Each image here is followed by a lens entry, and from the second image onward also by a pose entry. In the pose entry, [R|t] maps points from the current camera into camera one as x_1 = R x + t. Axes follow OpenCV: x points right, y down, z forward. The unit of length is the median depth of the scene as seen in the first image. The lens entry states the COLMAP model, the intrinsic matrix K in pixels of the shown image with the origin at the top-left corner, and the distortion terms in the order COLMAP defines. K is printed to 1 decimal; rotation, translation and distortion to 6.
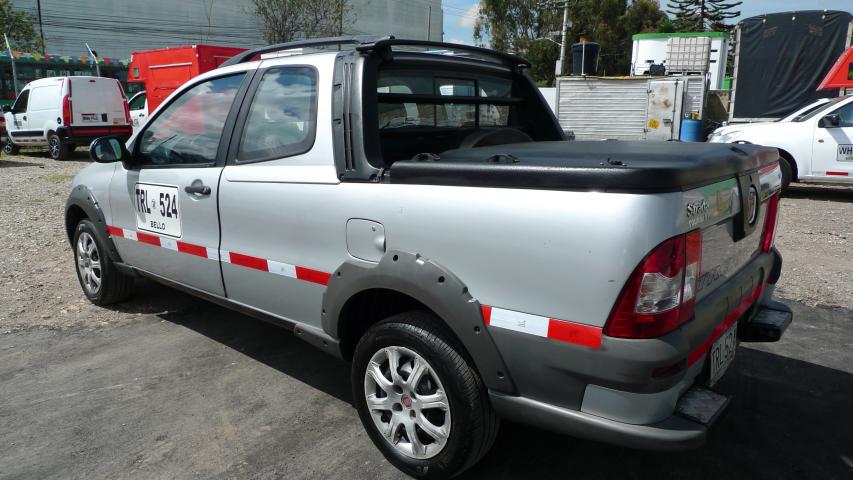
lens RADIAL K [[600.5, 0, 423.0], [0, 600.5, 206.6], [0, 0, 1]] dist [-0.033061, -0.003413]
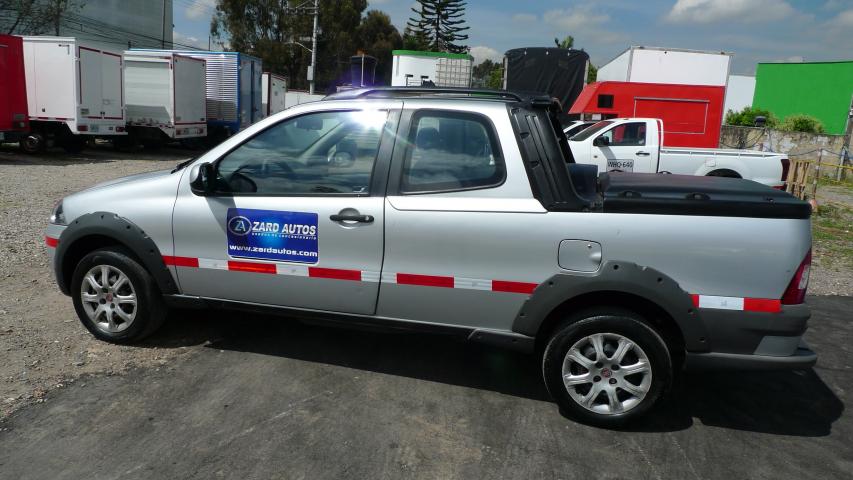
lens RADIAL K [[600.5, 0, 423.0], [0, 600.5, 206.6], [0, 0, 1]] dist [-0.033061, -0.003413]
pose [[0.897514, -0.024878, 0.440284, -0.674442], [0.025574, 0.999663, 0.004355, -0.045599], [-0.440244, 0.007351, 0.897848, -0.020724]]
